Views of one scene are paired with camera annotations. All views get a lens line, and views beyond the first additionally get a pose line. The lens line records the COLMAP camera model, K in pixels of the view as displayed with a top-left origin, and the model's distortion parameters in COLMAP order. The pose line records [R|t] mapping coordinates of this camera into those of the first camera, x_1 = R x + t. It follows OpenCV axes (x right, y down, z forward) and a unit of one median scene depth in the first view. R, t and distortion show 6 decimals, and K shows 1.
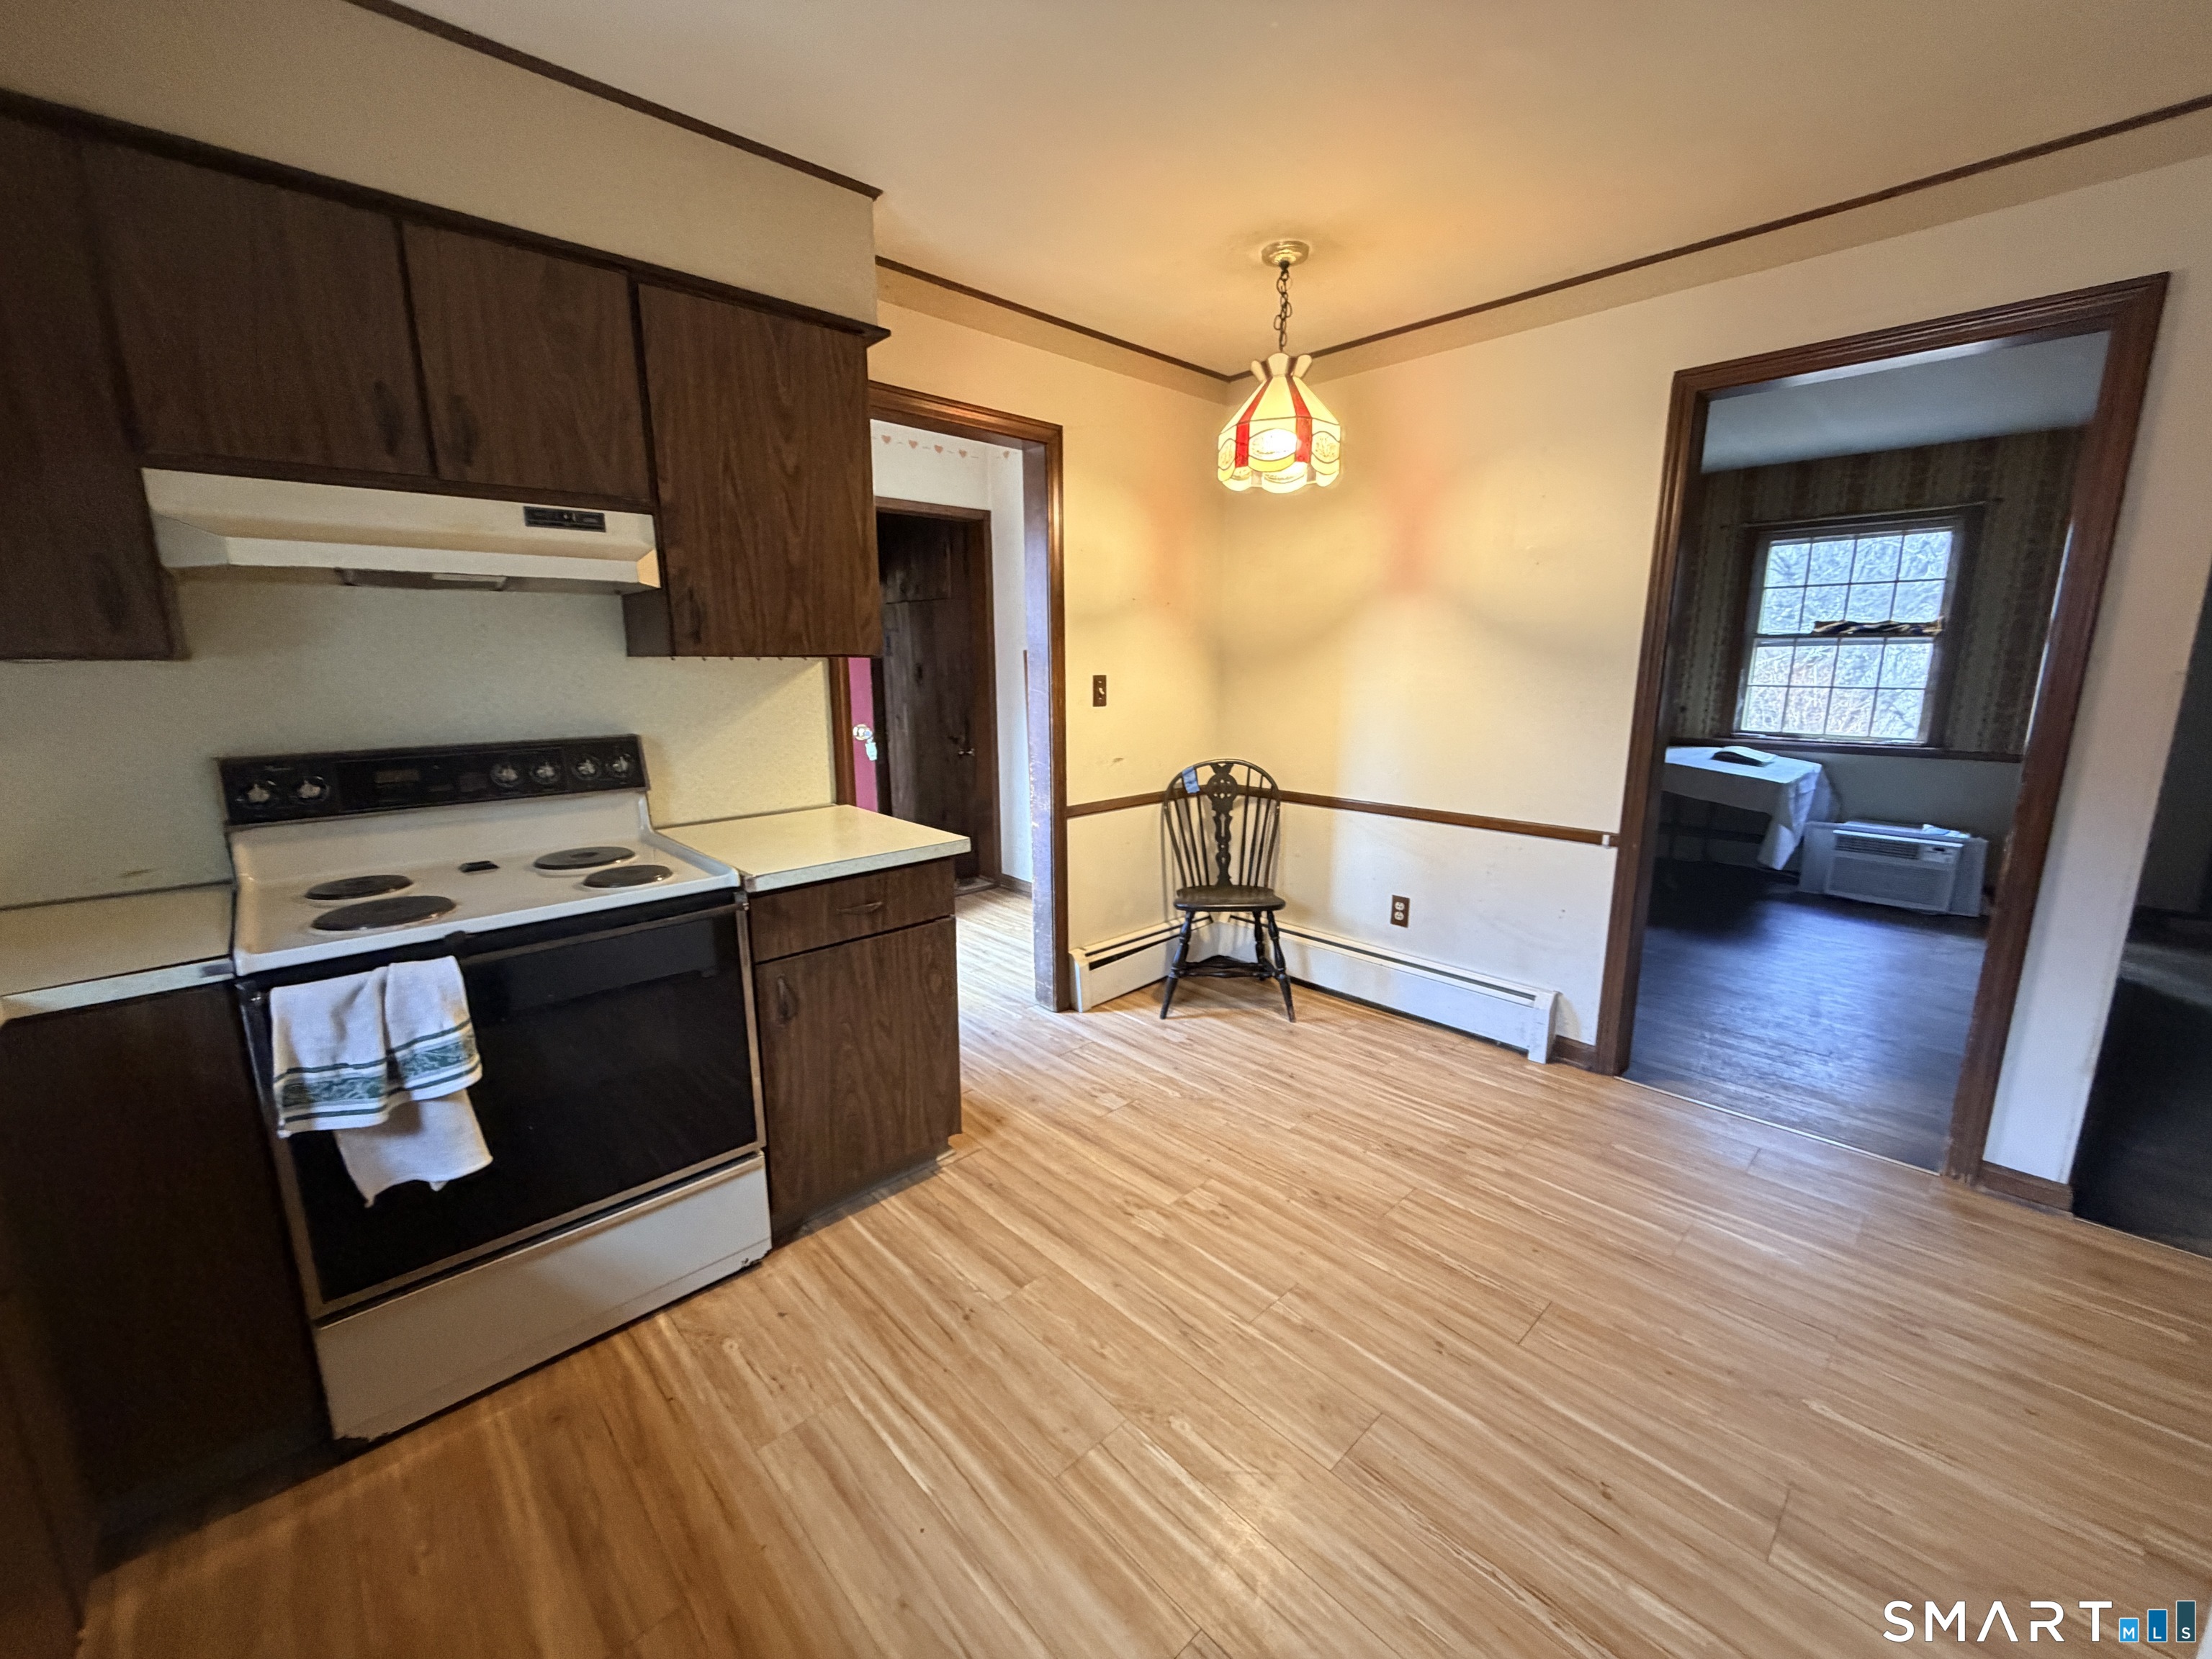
lens RADIAL K [[884.2, 0, 1106.0], [0, 884.2, 829.5], [0, 0, 1]] dist [0.001684, 0.000279]
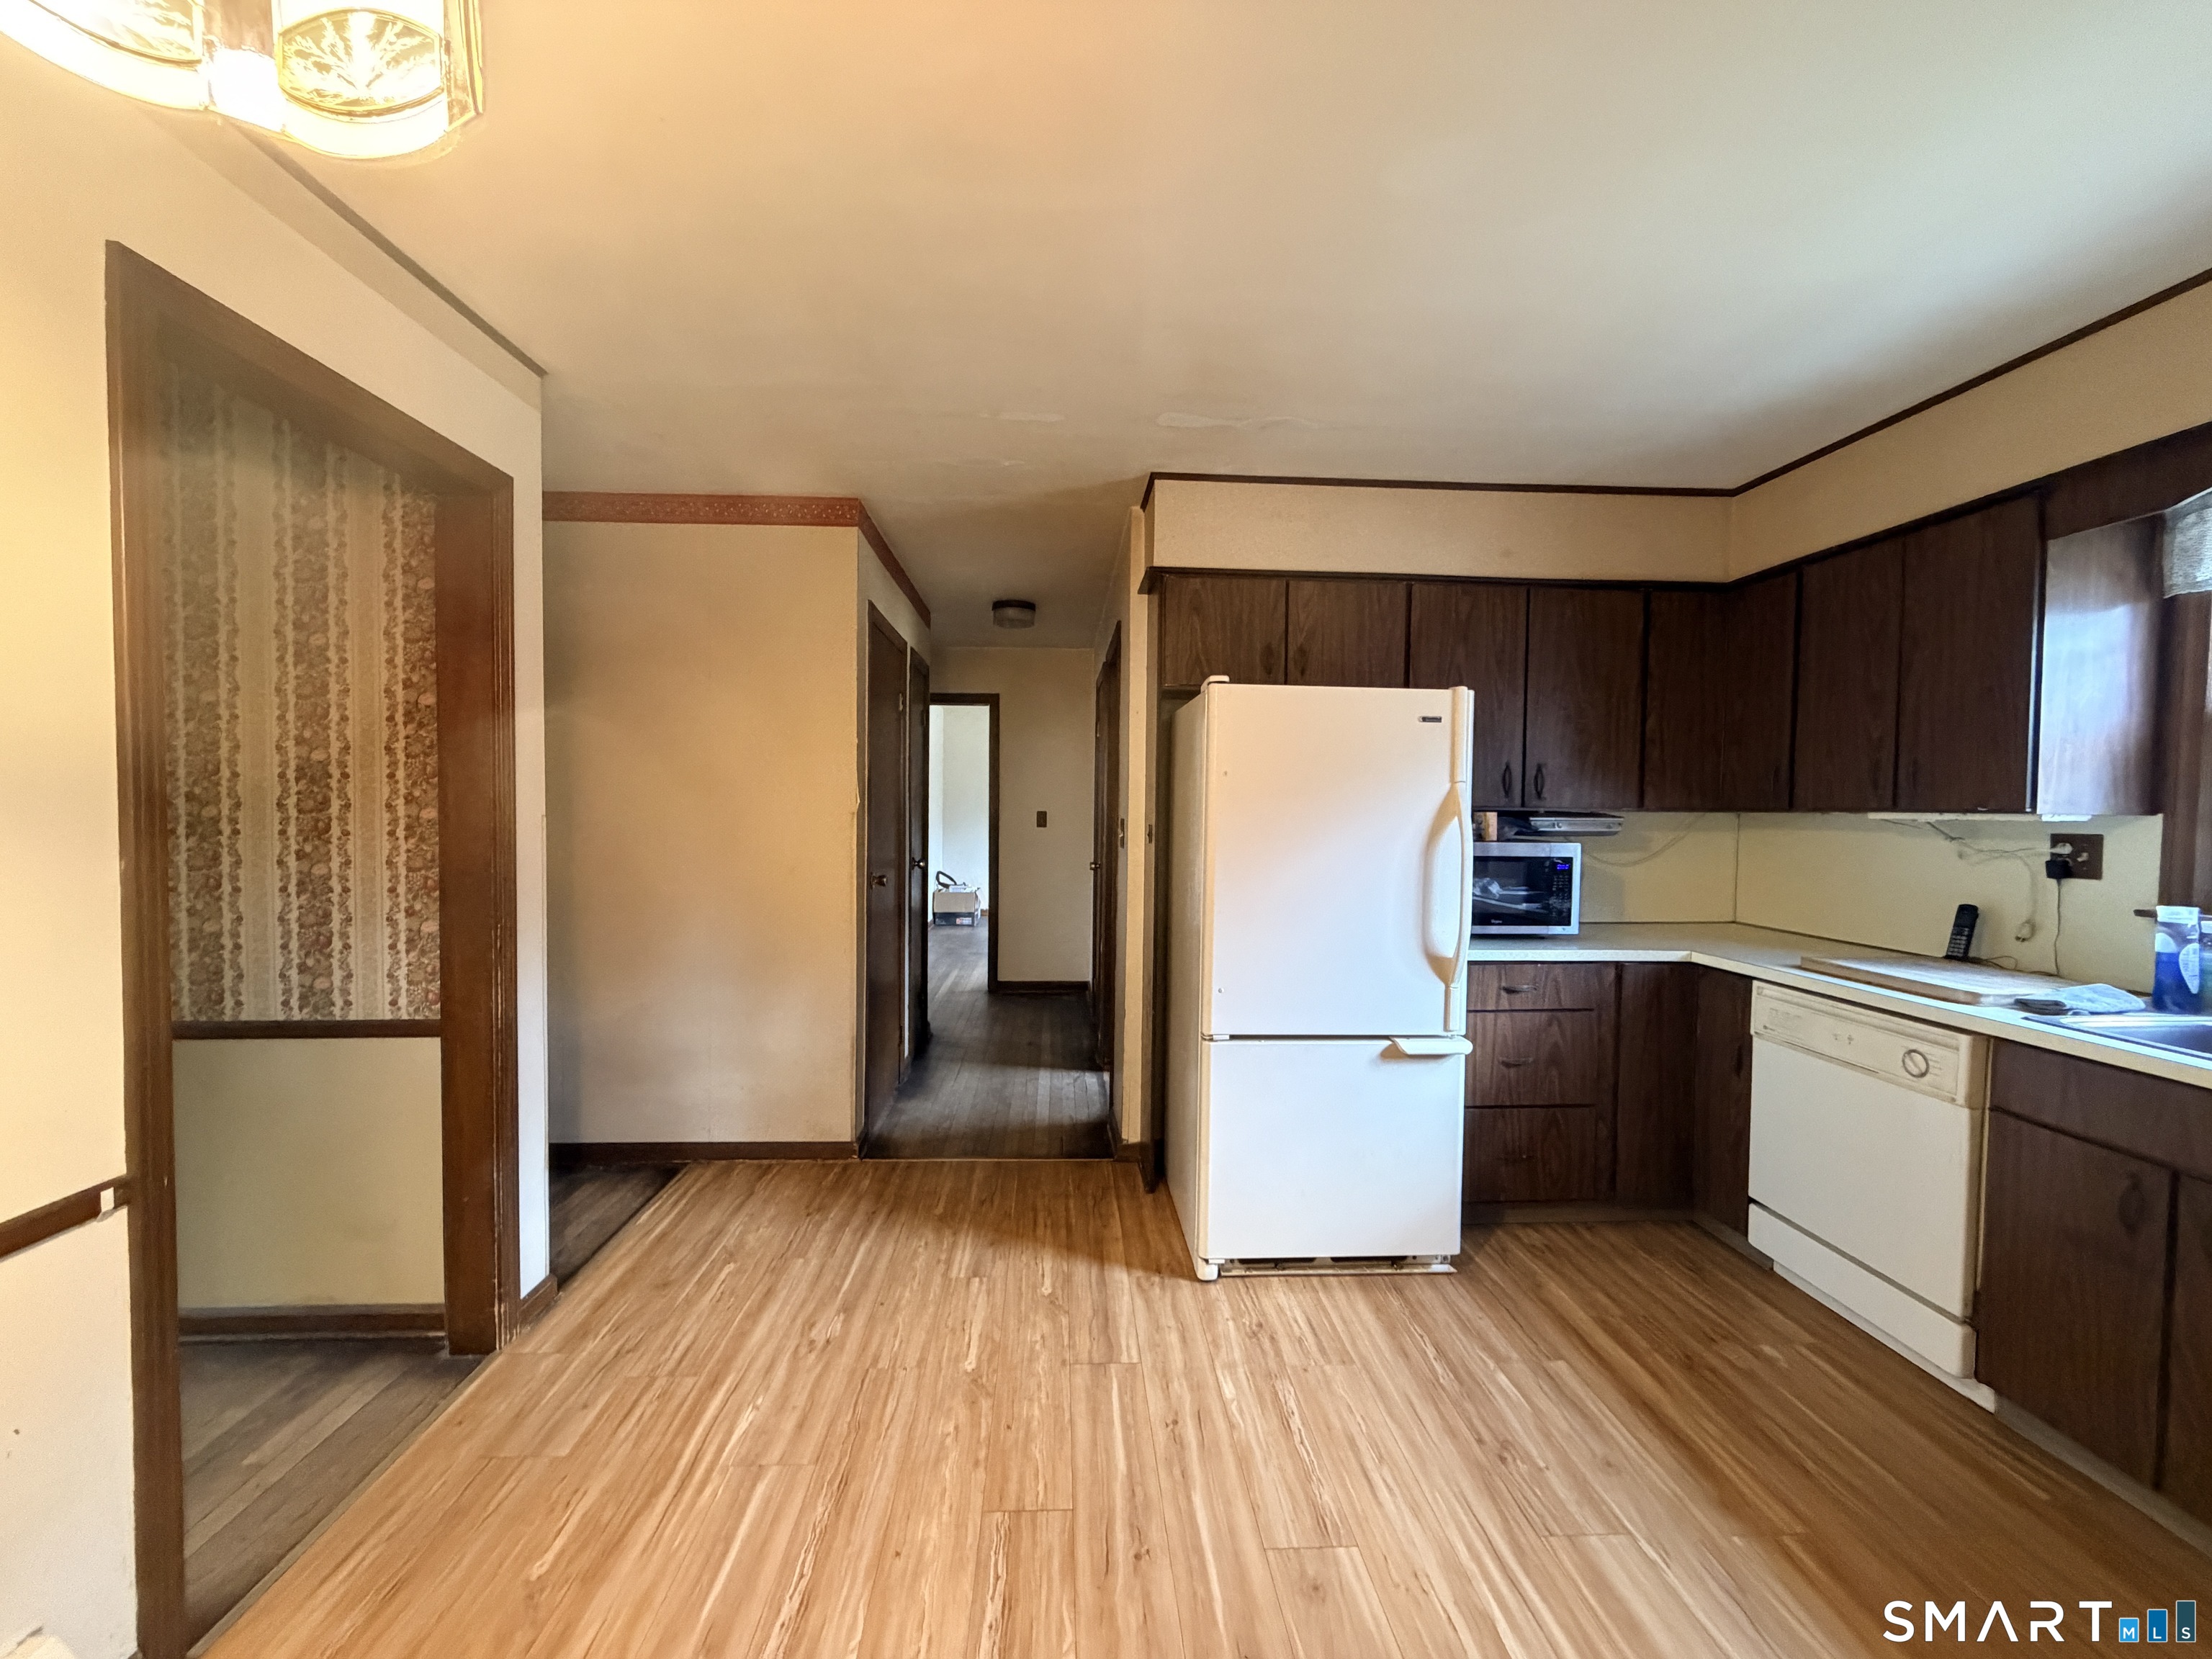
lens RADIAL K [[884.2, 0, 1106.0], [0, 884.2, 829.5], [0, 0, 1]] dist [0.001684, 0.000279]
pose [[-0.759804, -0.028108, 0.649544, -0.152458], [0.114930, 0.977524, 0.176741, -0.286535], [-0.639913, 0.208941, -0.739497, 1.449740]]
